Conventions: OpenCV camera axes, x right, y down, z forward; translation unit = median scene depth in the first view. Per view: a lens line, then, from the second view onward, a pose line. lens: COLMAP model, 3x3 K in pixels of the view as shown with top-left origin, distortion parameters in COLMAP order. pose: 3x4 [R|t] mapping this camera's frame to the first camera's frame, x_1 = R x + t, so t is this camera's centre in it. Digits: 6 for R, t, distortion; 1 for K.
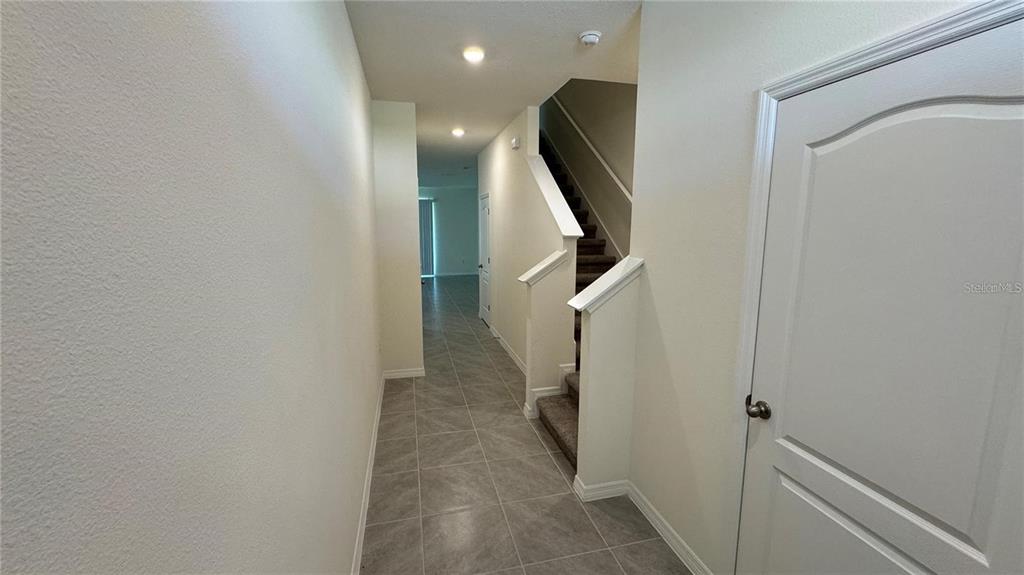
lens RADIAL K [[410.9, 0, 510.1], [0, 410.9, 283.2], [0, 0, 1]] dist [-0.002046, 0.000004]
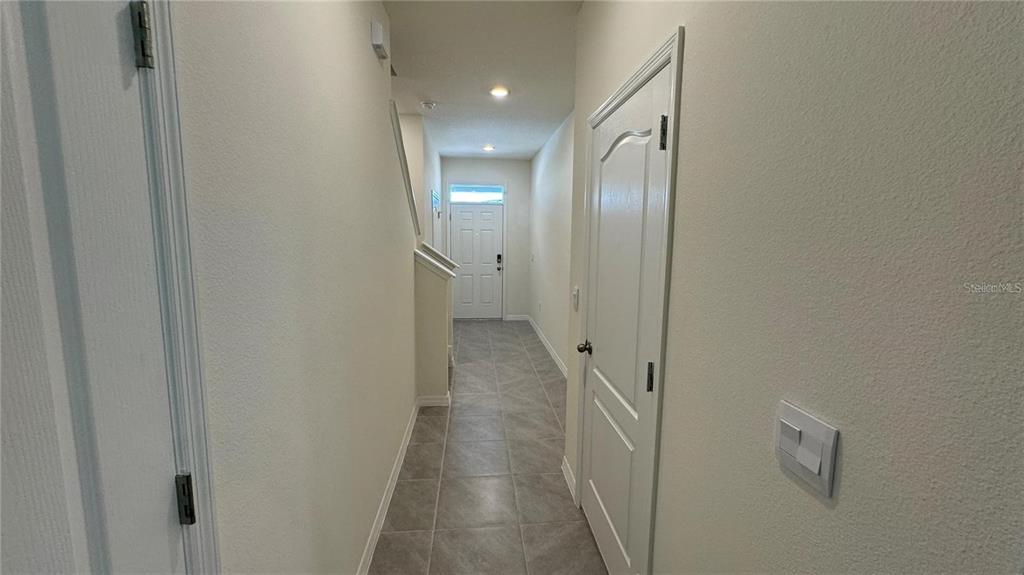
lens RADIAL K [[410.9, 0, 511.9], [0, 410.9, 285.2], [0, 0, 1]] dist [-0.002046, 0.000004]
pose [[-0.988211, -0.033837, 0.149313, -0.316004], [0.006436, 0.965228, 0.261330, -0.295604], [-0.152963, 0.259210, -0.953631, 2.229910]]
